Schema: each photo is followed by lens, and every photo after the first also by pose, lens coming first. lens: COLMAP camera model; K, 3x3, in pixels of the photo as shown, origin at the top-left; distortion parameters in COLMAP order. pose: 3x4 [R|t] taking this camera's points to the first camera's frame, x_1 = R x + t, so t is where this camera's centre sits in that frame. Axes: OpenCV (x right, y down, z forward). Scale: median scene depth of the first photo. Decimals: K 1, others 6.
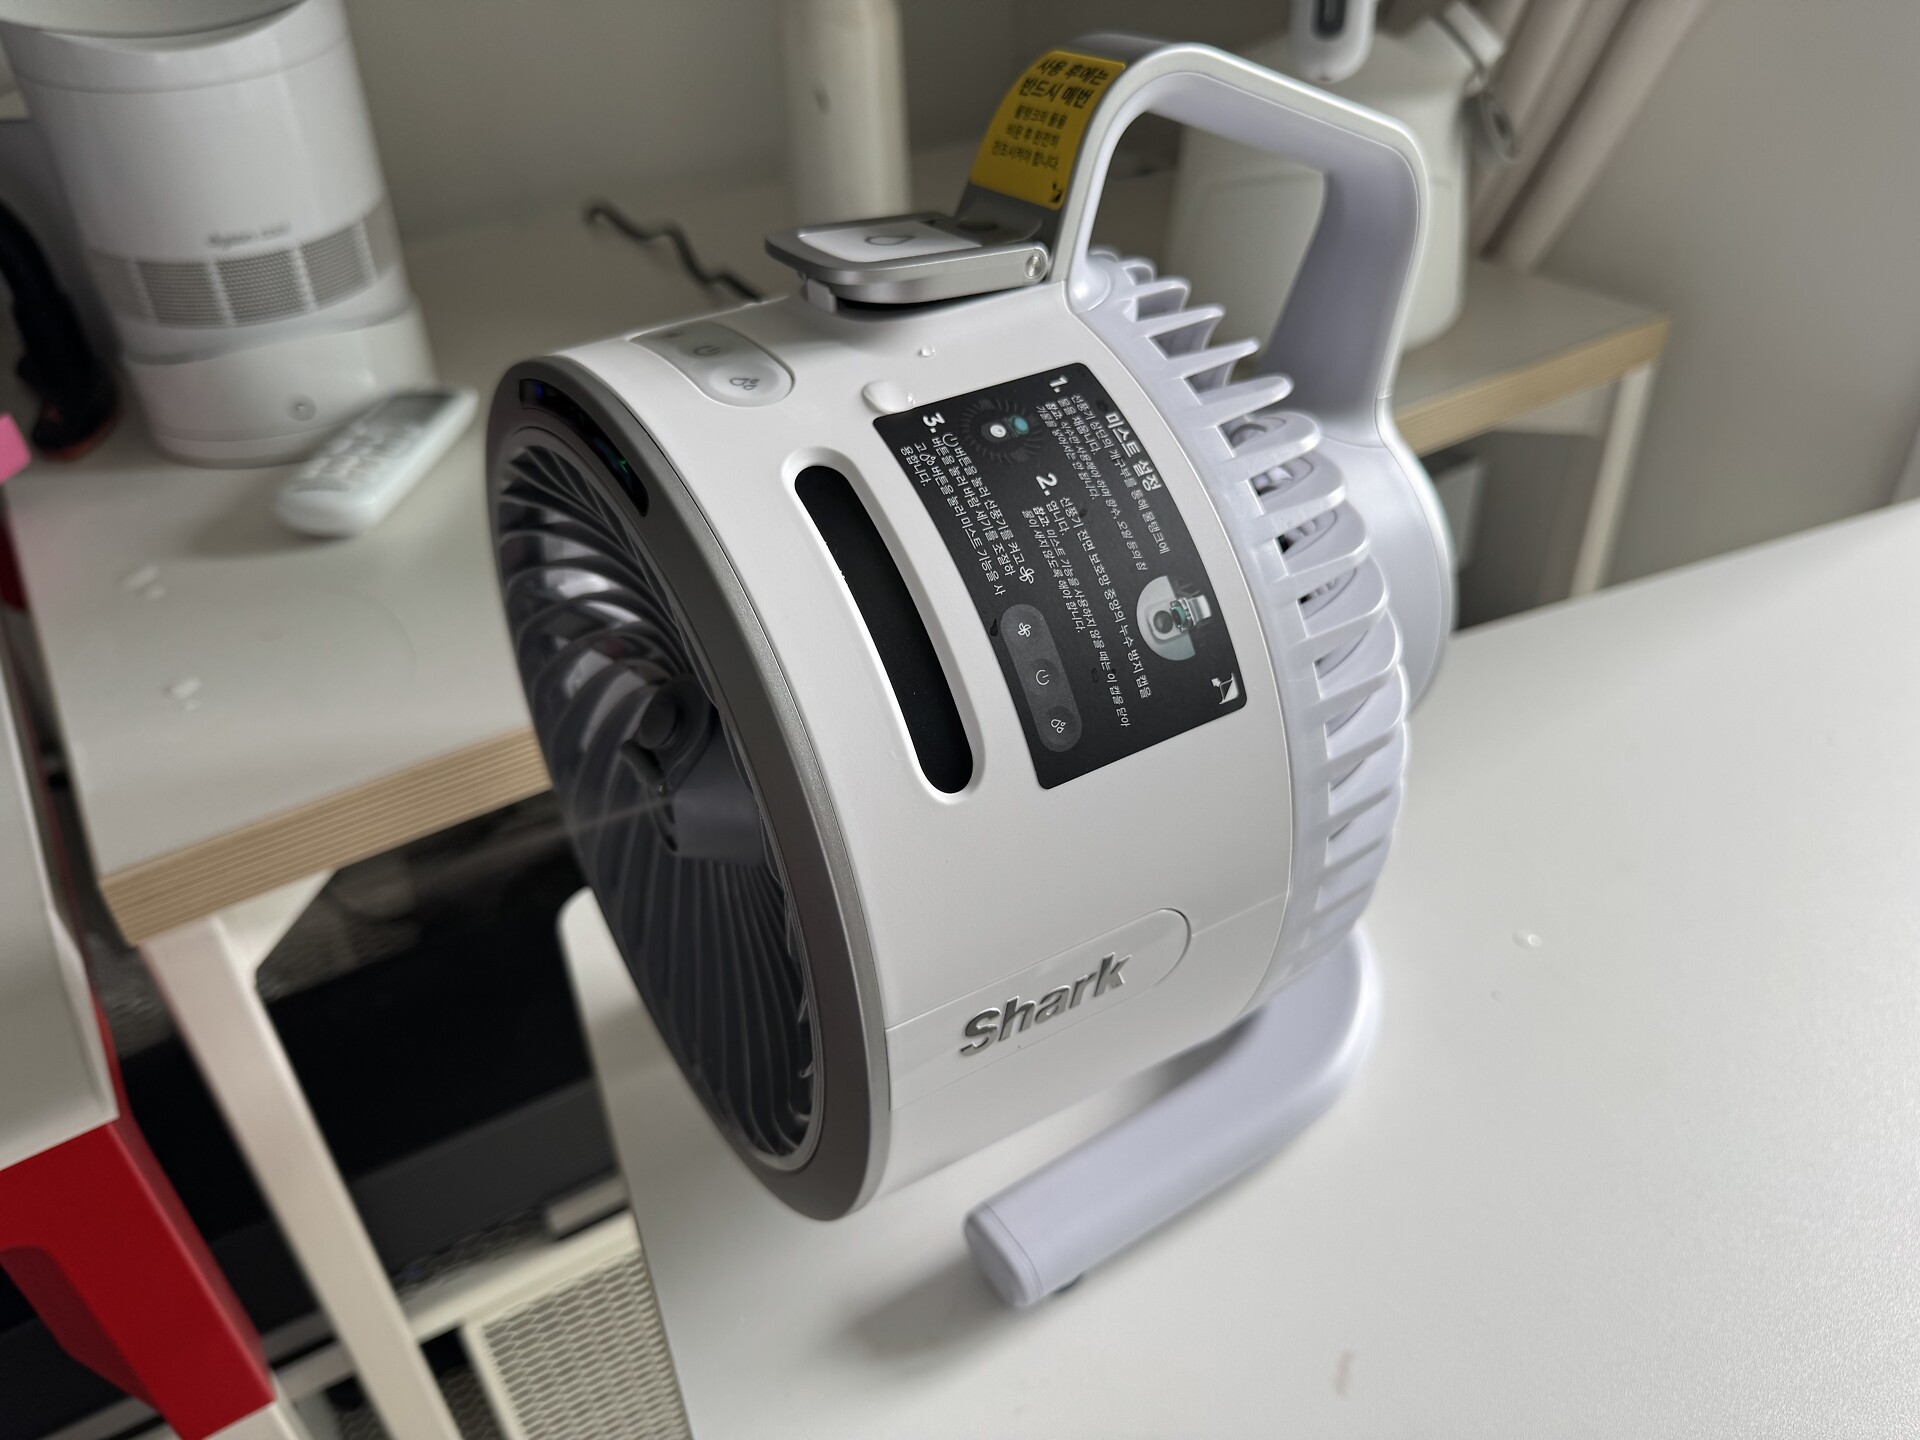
lens RADIAL K [[1456.4, 0, 960.0], [0, 1456.4, 720.0], [0, 0, 1]] dist [0.099017, -0.393973]
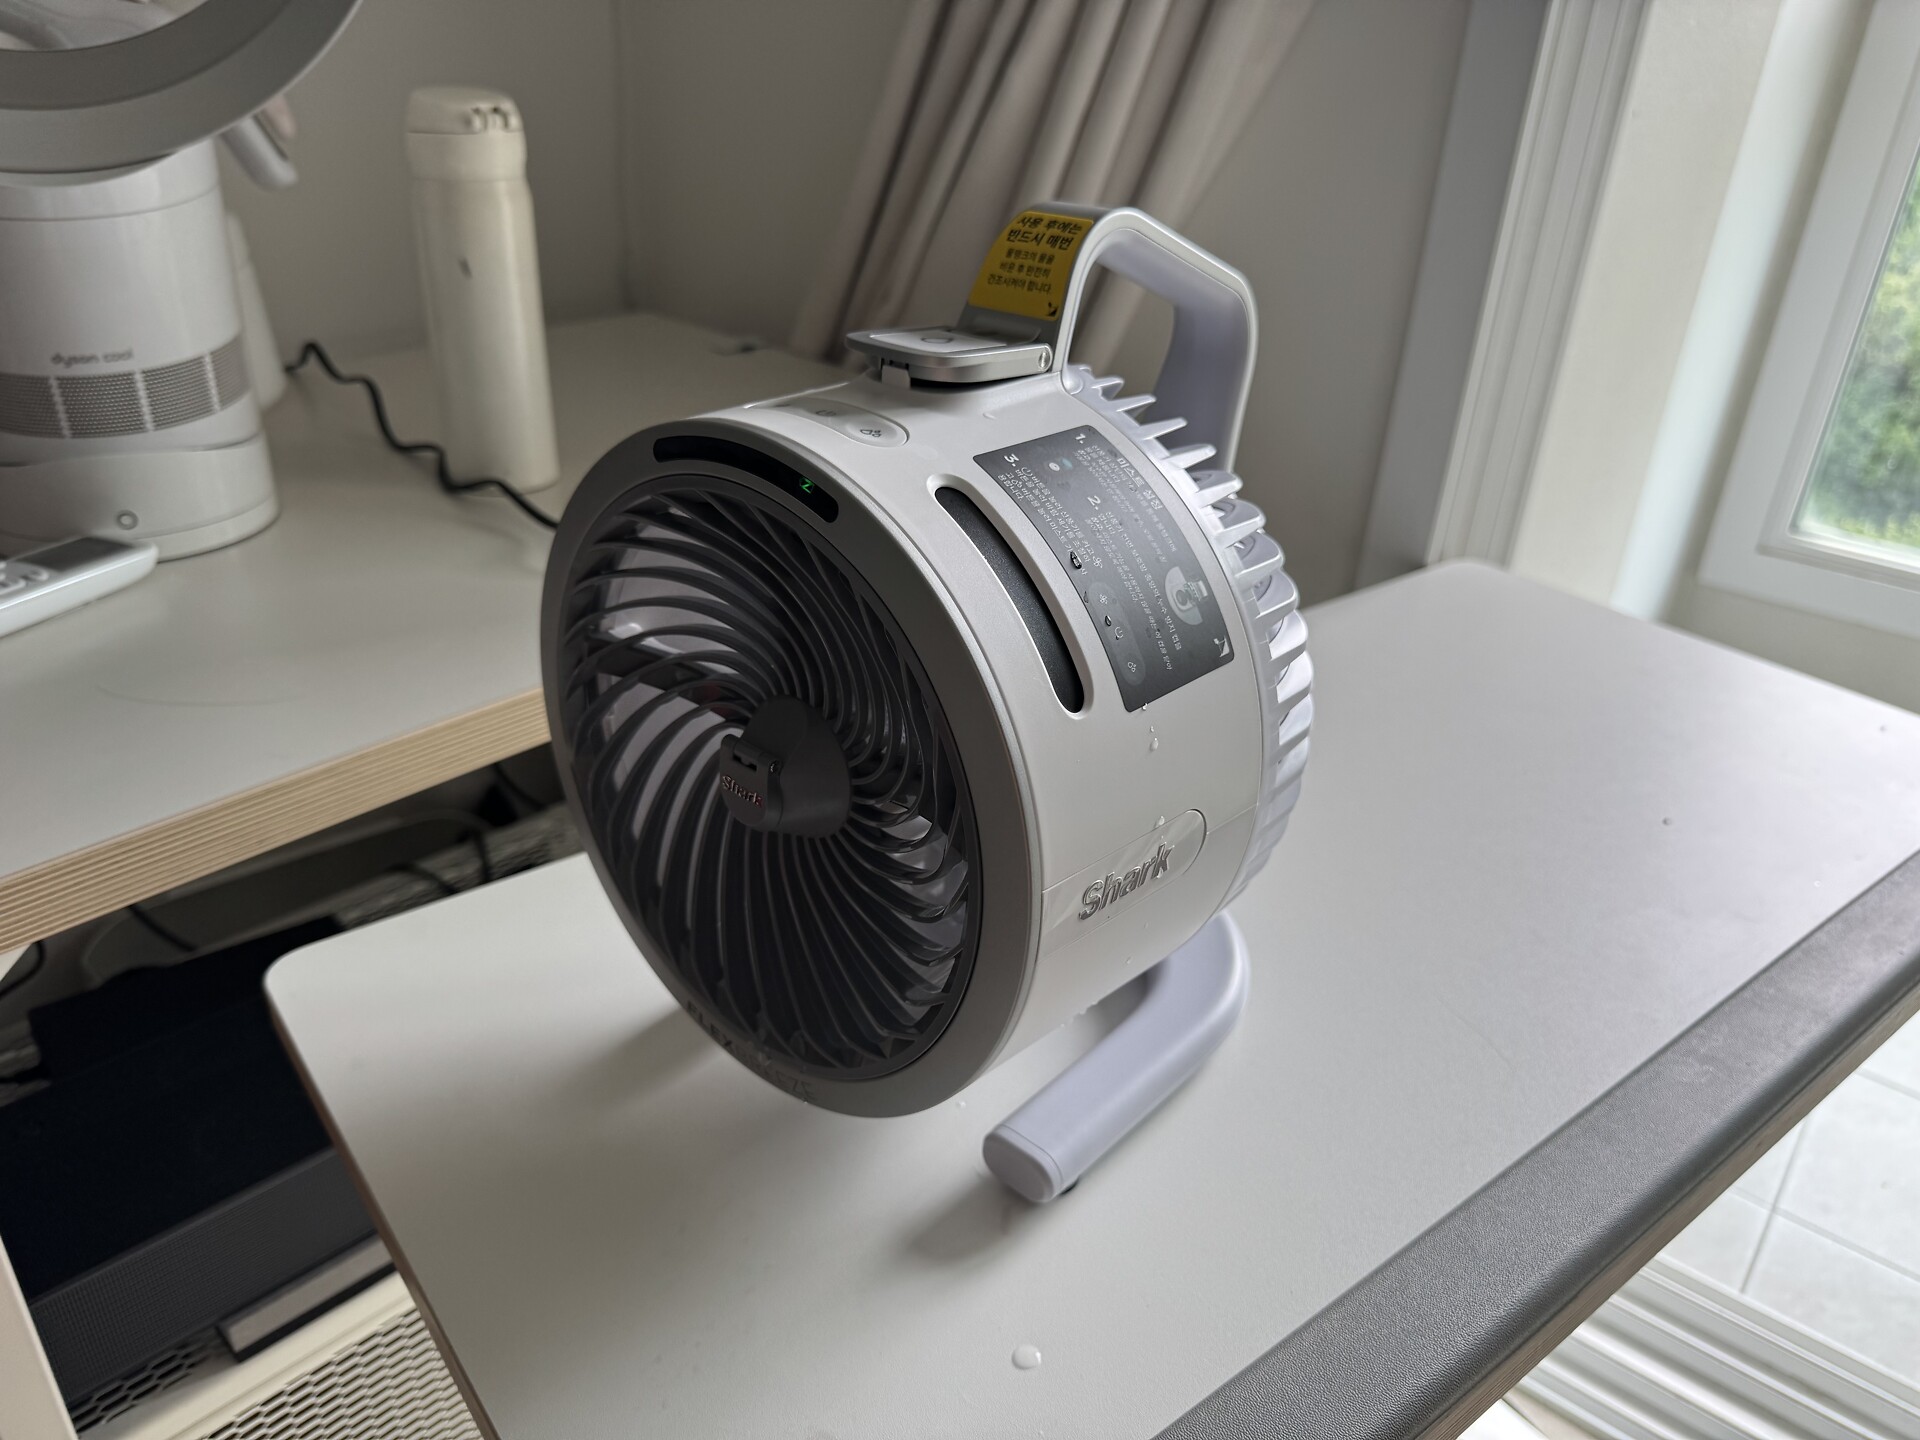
lens RADIAL K [[1472.9, 0, 960.0], [0, 1472.9, 720.0], [0, 0, 1]] dist [0.089386, -0.137695]
pose [[0.957680, -0.046606, 0.284038, -0.446974], [0.085594, 0.988275, -0.126434, 0.198399], [-0.274815, 0.145395, 0.950440, -0.255095]]
